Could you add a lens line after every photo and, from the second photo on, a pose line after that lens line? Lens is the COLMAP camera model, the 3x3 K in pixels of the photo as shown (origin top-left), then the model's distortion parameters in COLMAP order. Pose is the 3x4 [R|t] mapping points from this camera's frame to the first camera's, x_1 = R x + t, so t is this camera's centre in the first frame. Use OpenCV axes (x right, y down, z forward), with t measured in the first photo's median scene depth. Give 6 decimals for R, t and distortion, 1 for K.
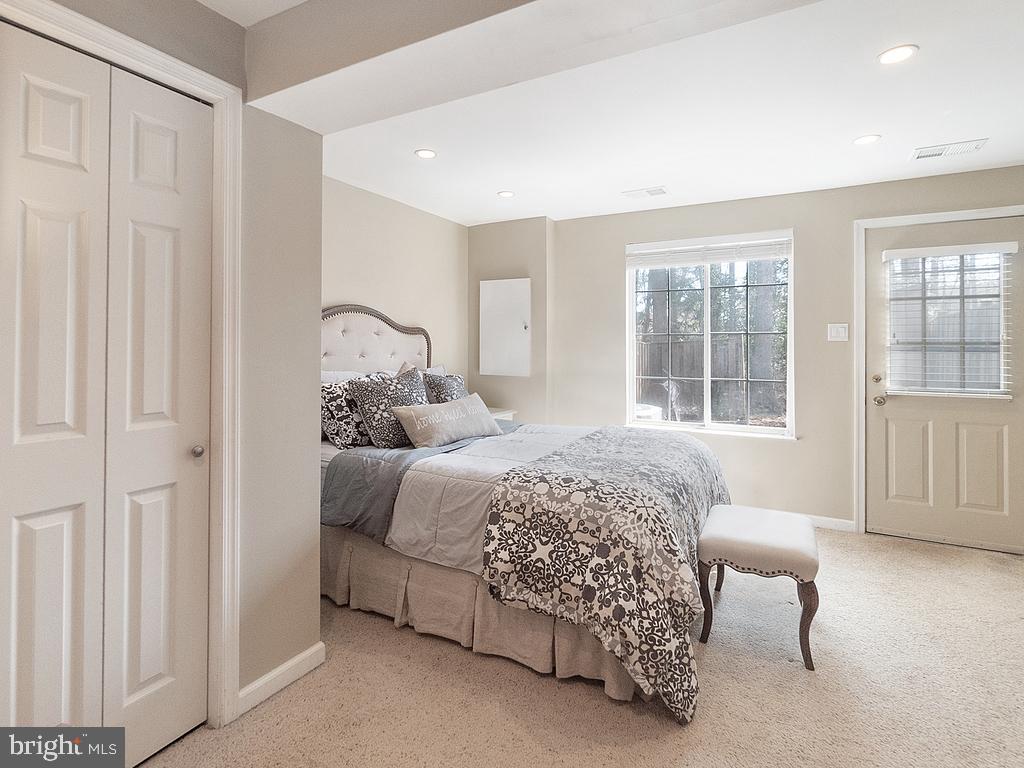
lens RADIAL K [[513.4, 0, 510.0], [0, 513.4, 359.3], [0, 0, 1]] dist [-0.000820, -0.009308]
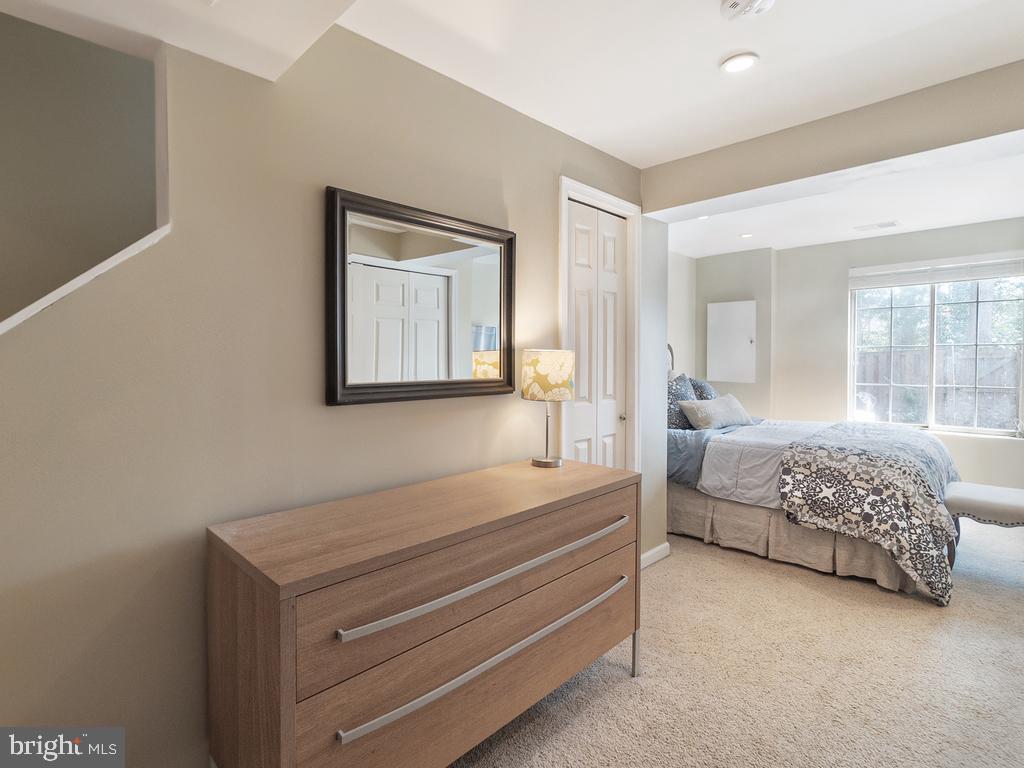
lens RADIAL K [[513.3, 0, 512.0], [0, 513.3, 384.0], [0, 0, 1]] dist [0.000255, 0.000779]
pose [[0.963973, 0.007994, -0.265879, -0.442620], [-0.001403, 0.999687, 0.024972, 0.017426], [0.265995, -0.023699, 0.963683, -0.716753]]
